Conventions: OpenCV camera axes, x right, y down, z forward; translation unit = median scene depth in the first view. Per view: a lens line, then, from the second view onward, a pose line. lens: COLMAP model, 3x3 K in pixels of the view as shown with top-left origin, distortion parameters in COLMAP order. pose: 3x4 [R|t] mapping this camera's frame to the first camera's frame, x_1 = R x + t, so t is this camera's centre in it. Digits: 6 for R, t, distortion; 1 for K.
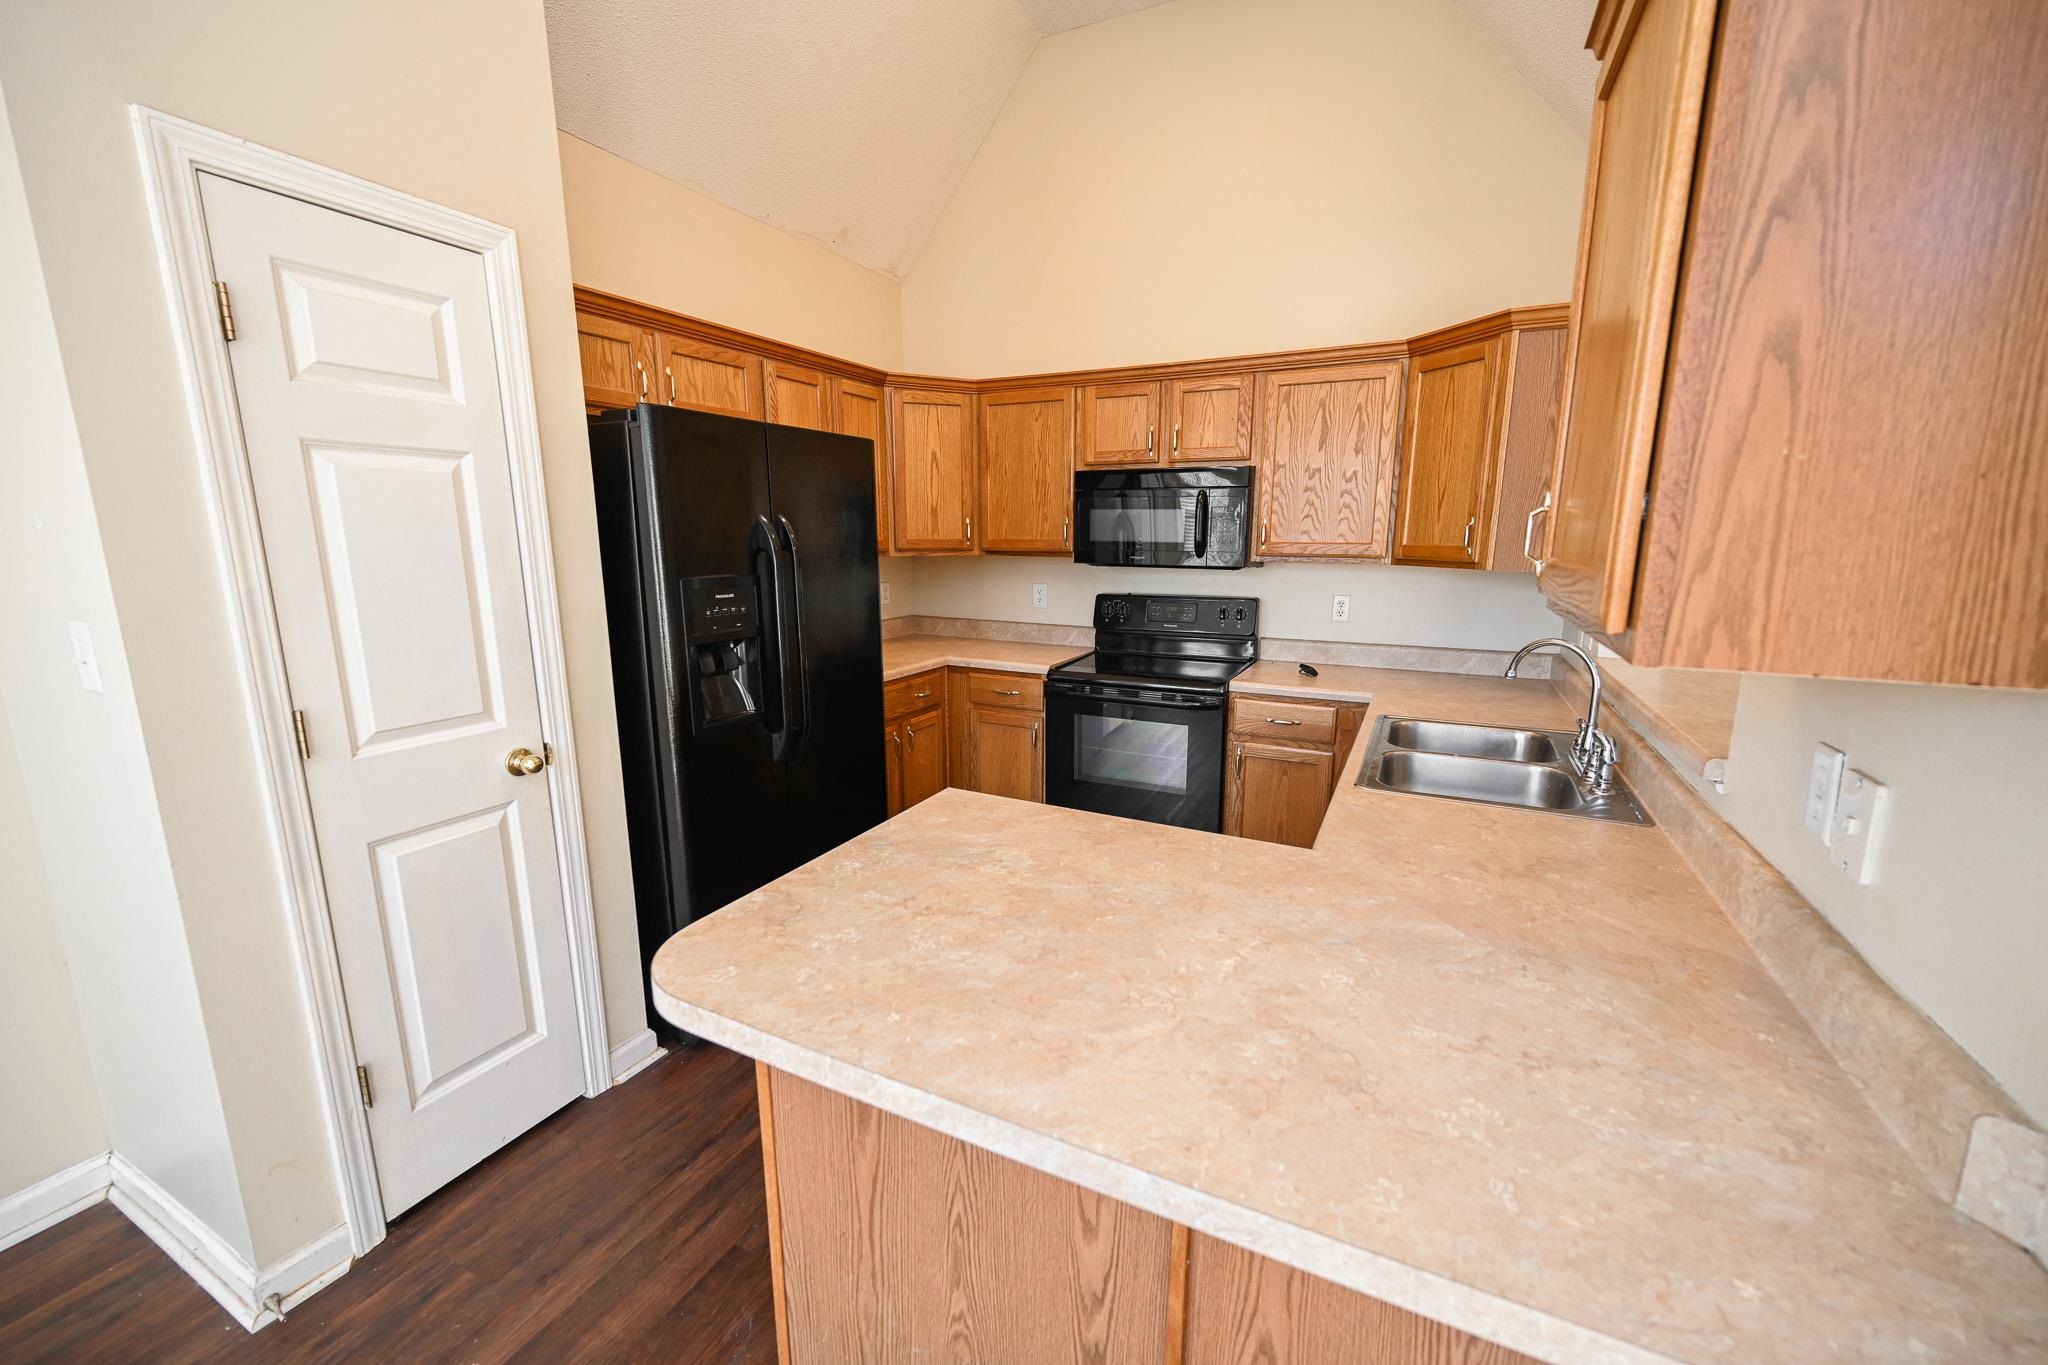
lens RADIAL K [[806.3, 0, 1064.6], [0, 806.3, 675.6], [0, 0, 1]] dist [0.002469, -0.000349]
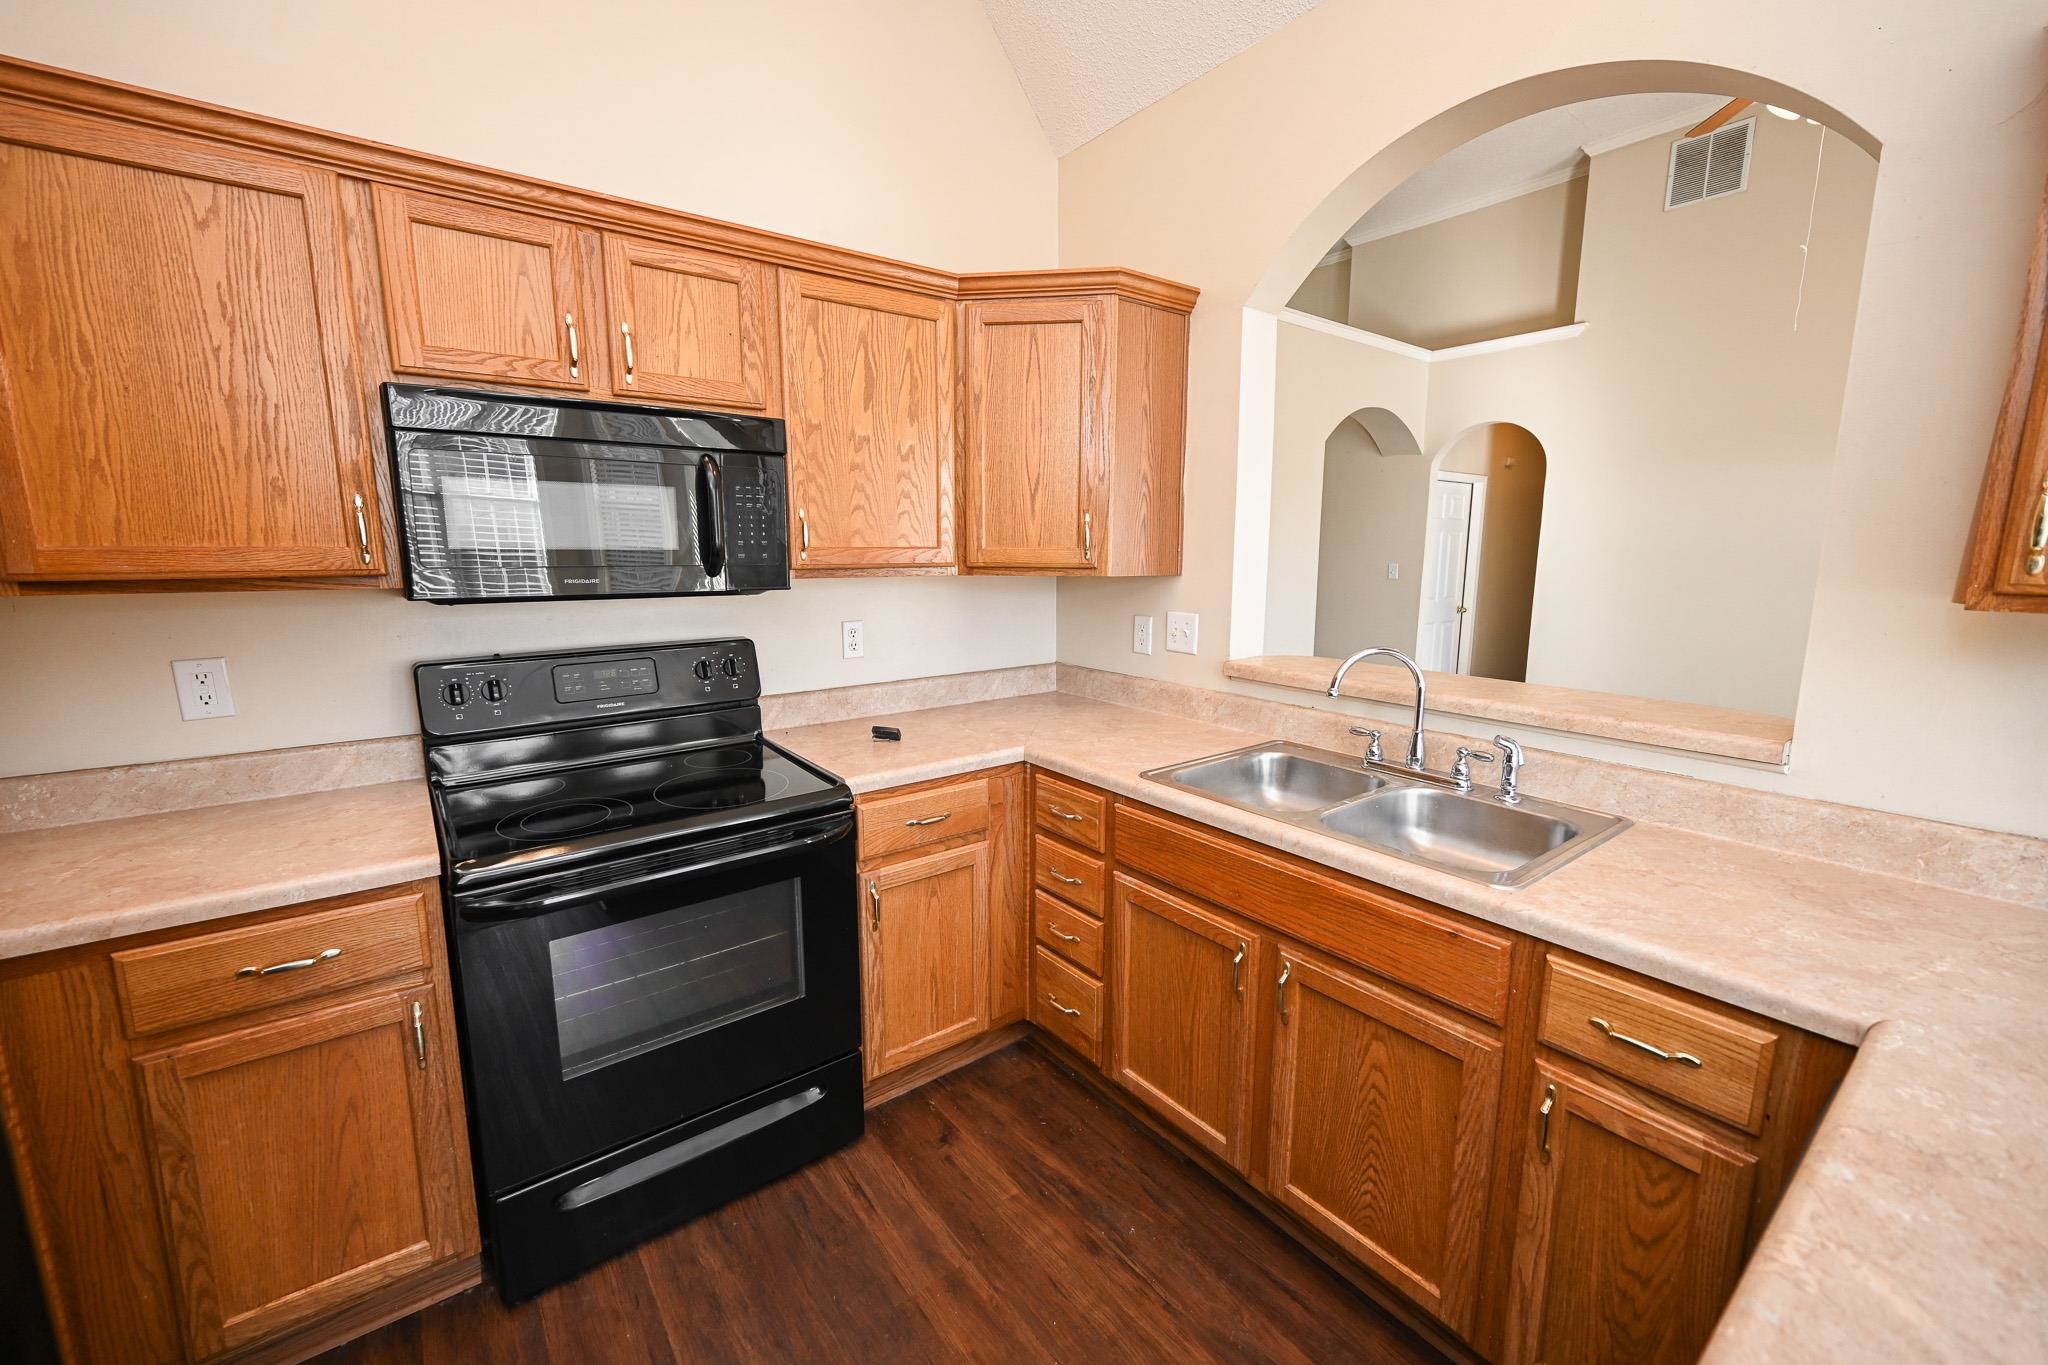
lens RADIAL K [[806.3, 0, 1008.4], [0, 806.3, 680.7], [0, 0, 1]] dist [0.002469, -0.000349]
pose [[0.478653, -0.150632, 0.864987, -0.234949], [0.157916, 0.983877, 0.083950, -0.092904], [-0.863686, 0.096412, 0.494723, 0.573741]]
